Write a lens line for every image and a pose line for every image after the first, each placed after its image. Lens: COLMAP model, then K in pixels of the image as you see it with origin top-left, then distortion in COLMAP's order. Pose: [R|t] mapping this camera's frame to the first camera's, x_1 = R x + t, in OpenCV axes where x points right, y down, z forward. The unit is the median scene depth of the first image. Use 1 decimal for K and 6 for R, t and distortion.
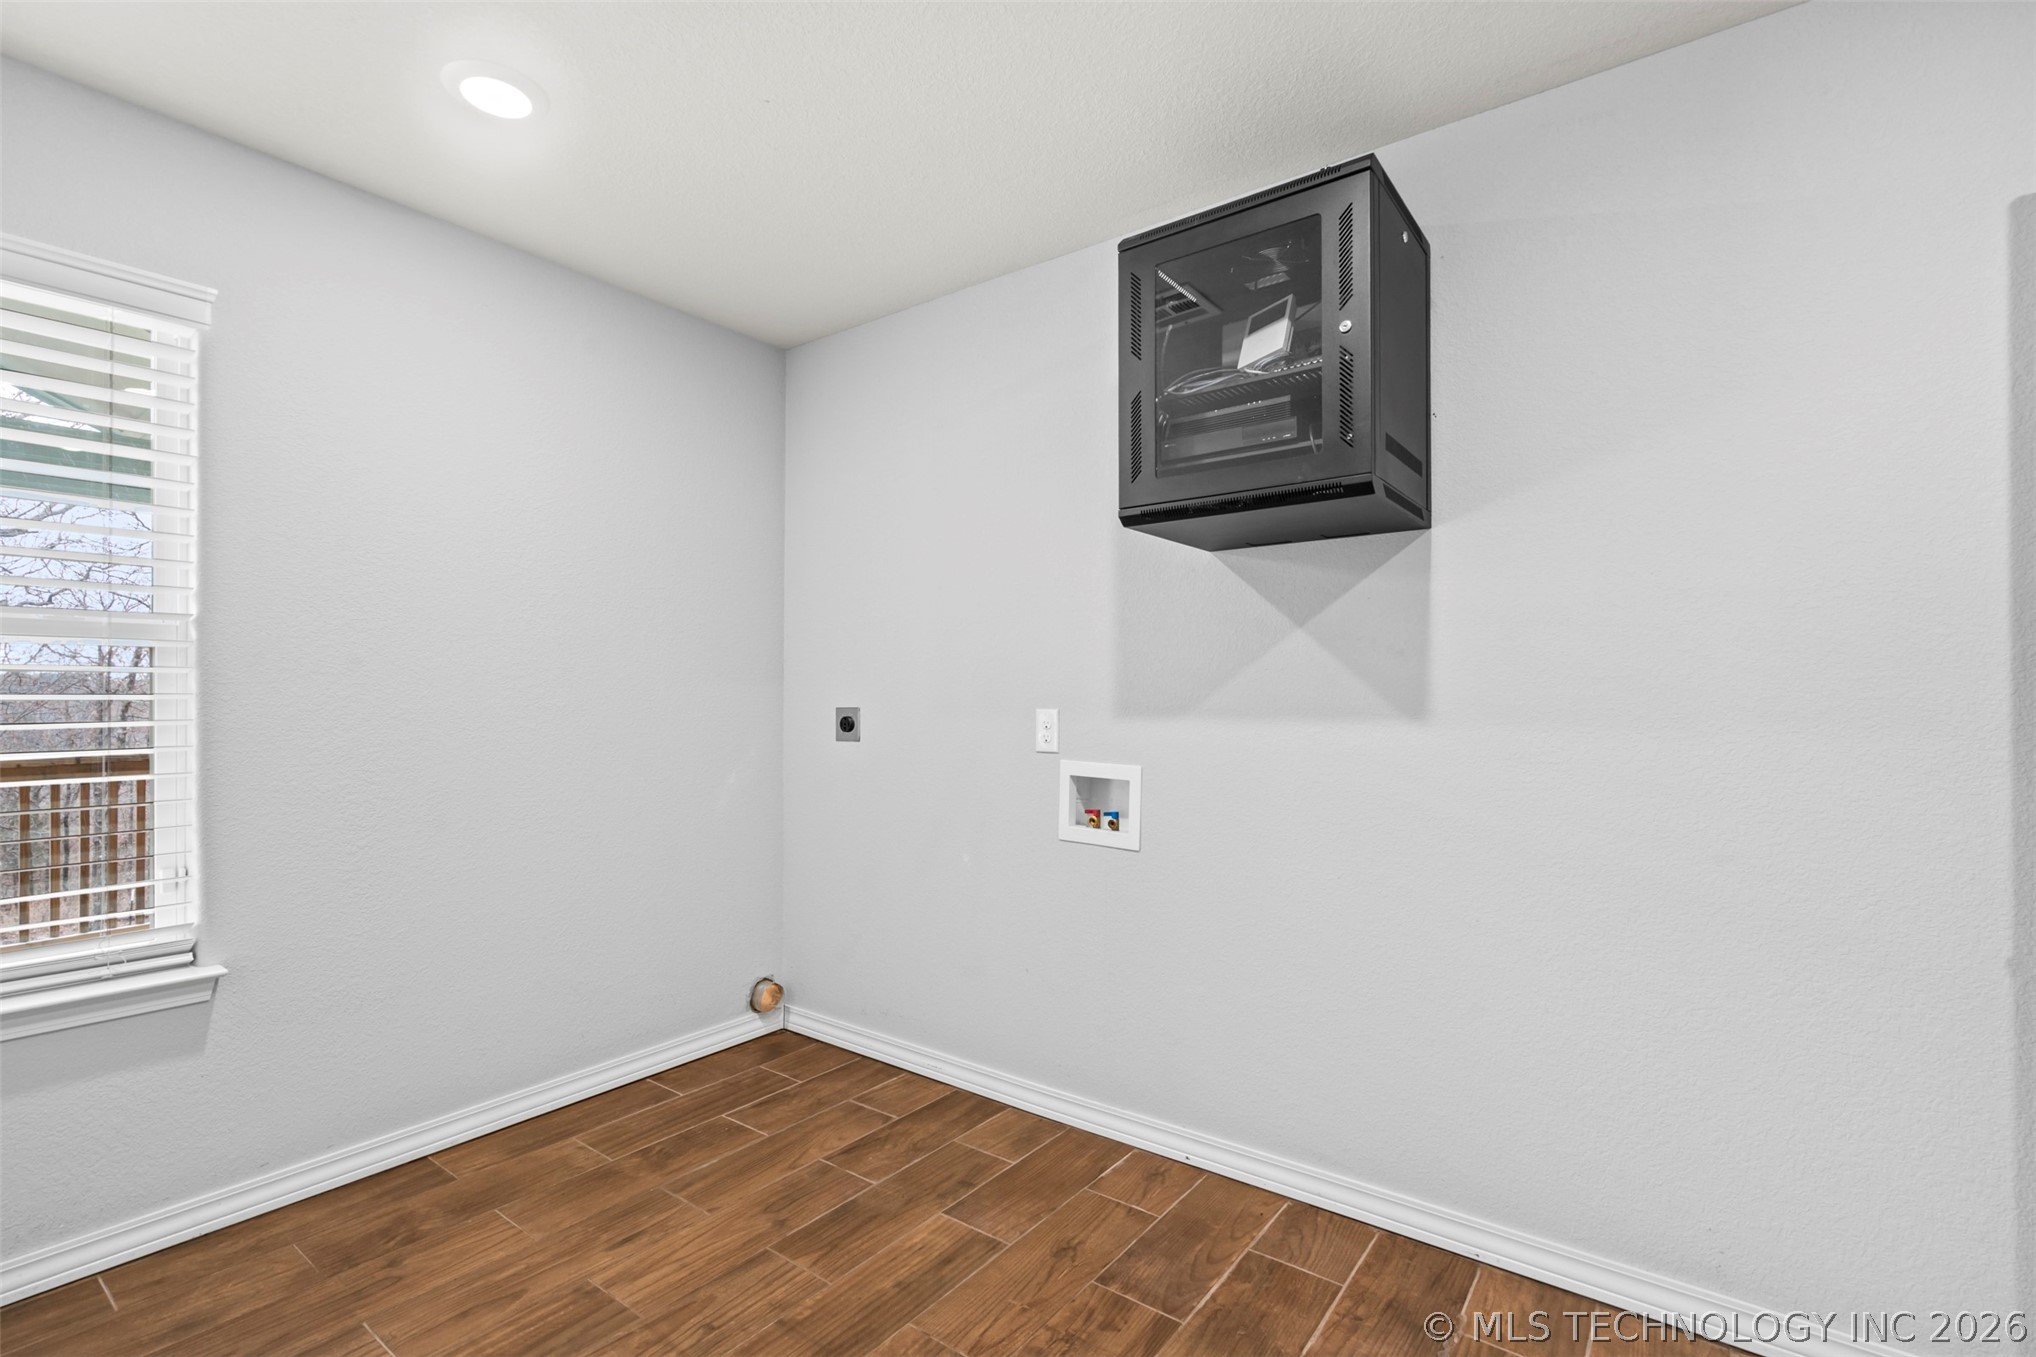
lens RADIAL K [[927.0, 0, 1019.0], [0, 927.0, 685.2], [0, 0, 1]] dist [-0.003097, 0.001805]
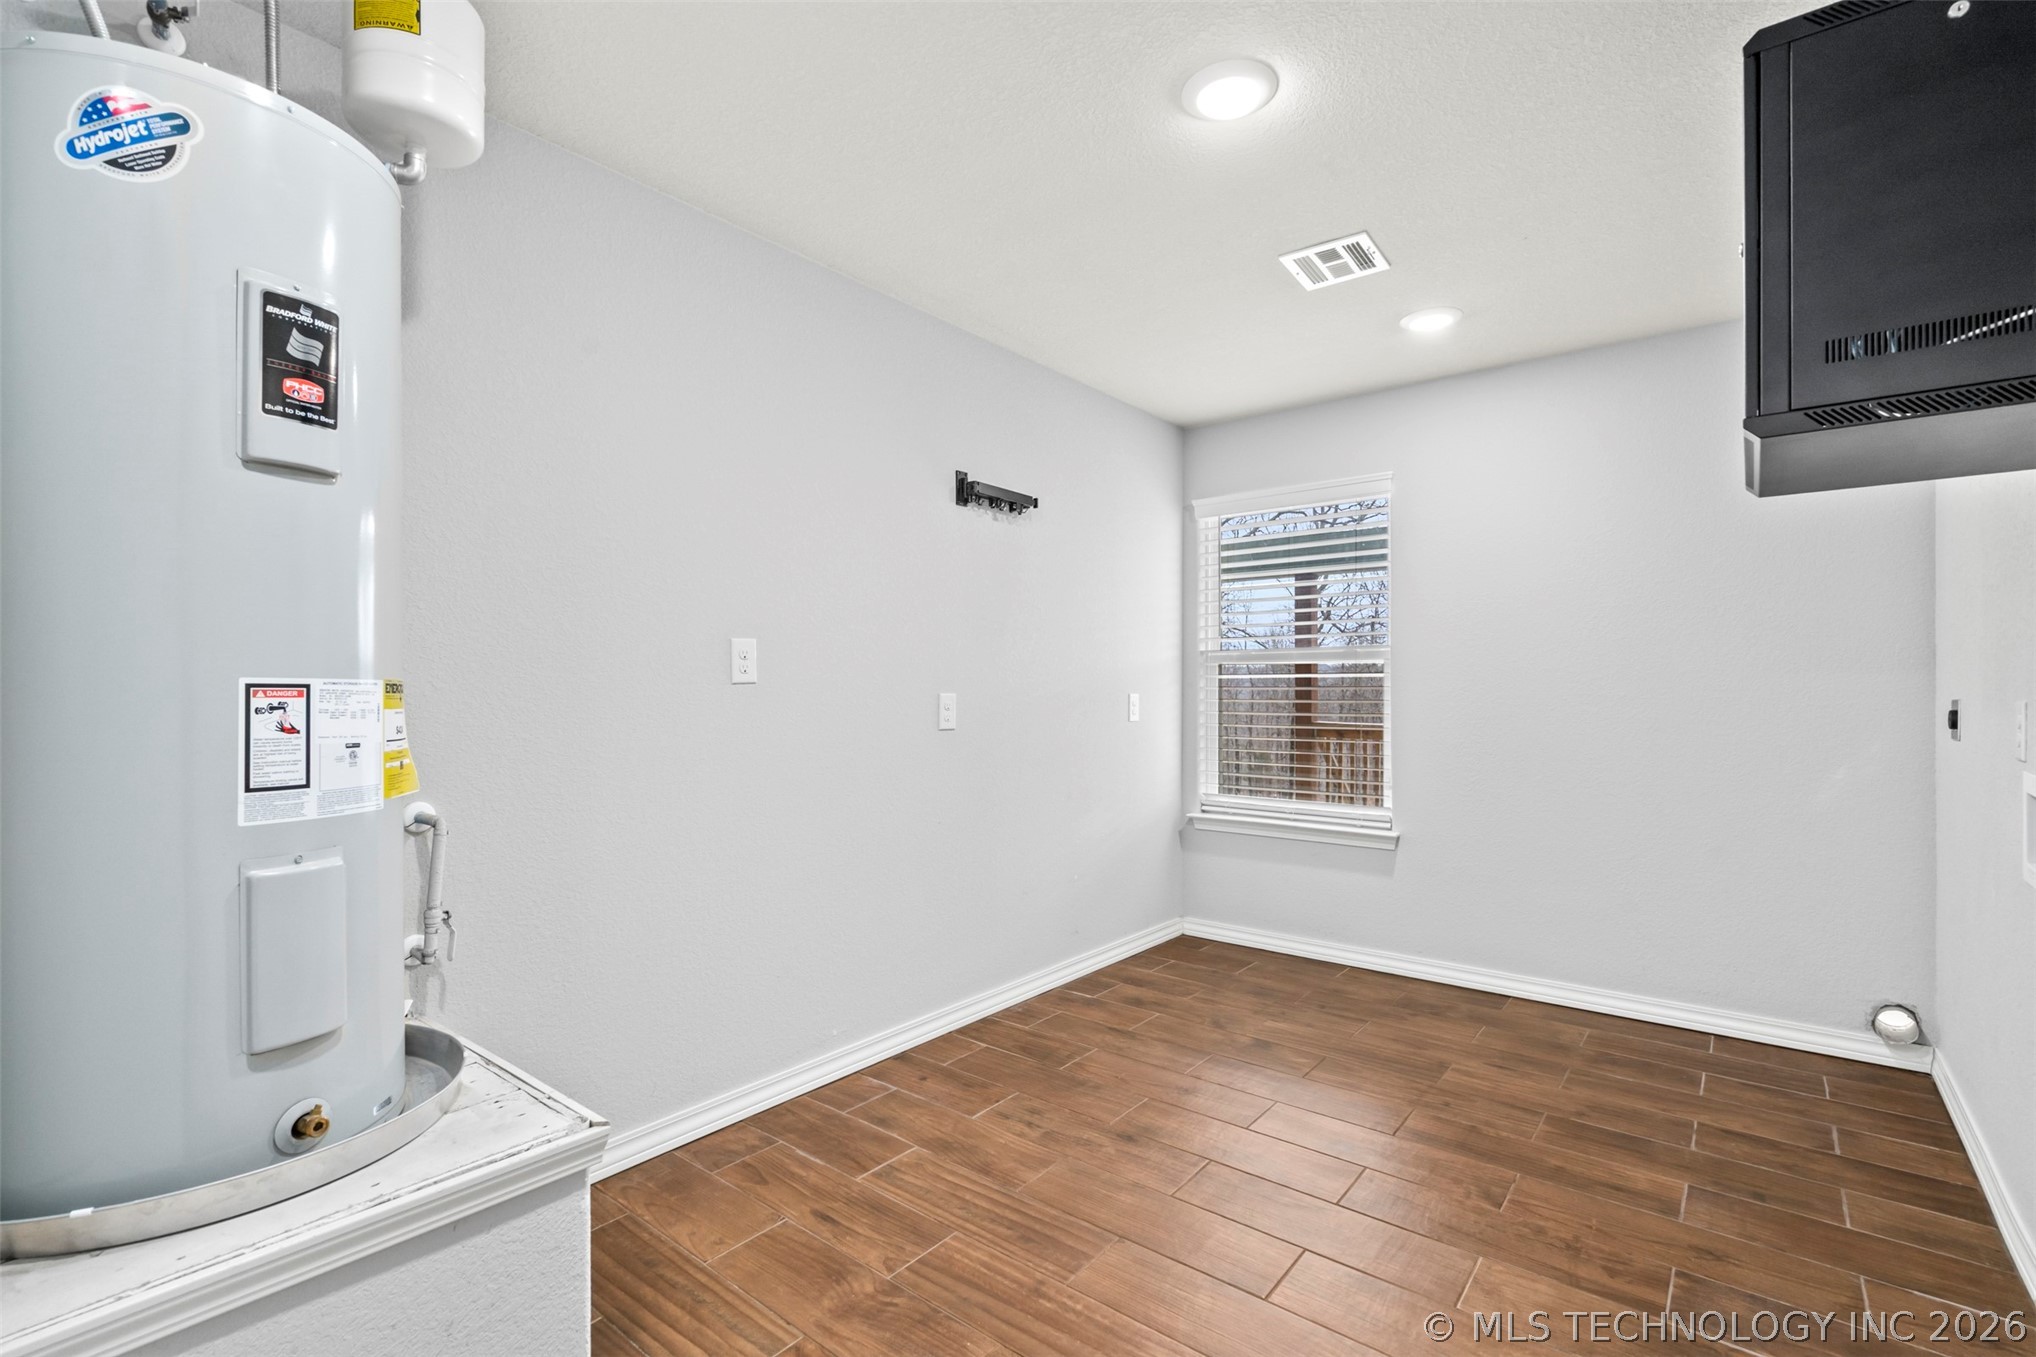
lens RADIAL K [[927.0, 0, 1019.1], [0, 927.0, 685.9], [0, 0, 1]] dist [-0.003097, 0.001805]
pose [[-0.029956, -0.006849, -0.999528, 0.967707], [0.010151, 0.999923, -0.007156, 0.014065], [0.999500, -0.010361, -0.029884, 0.289485]]
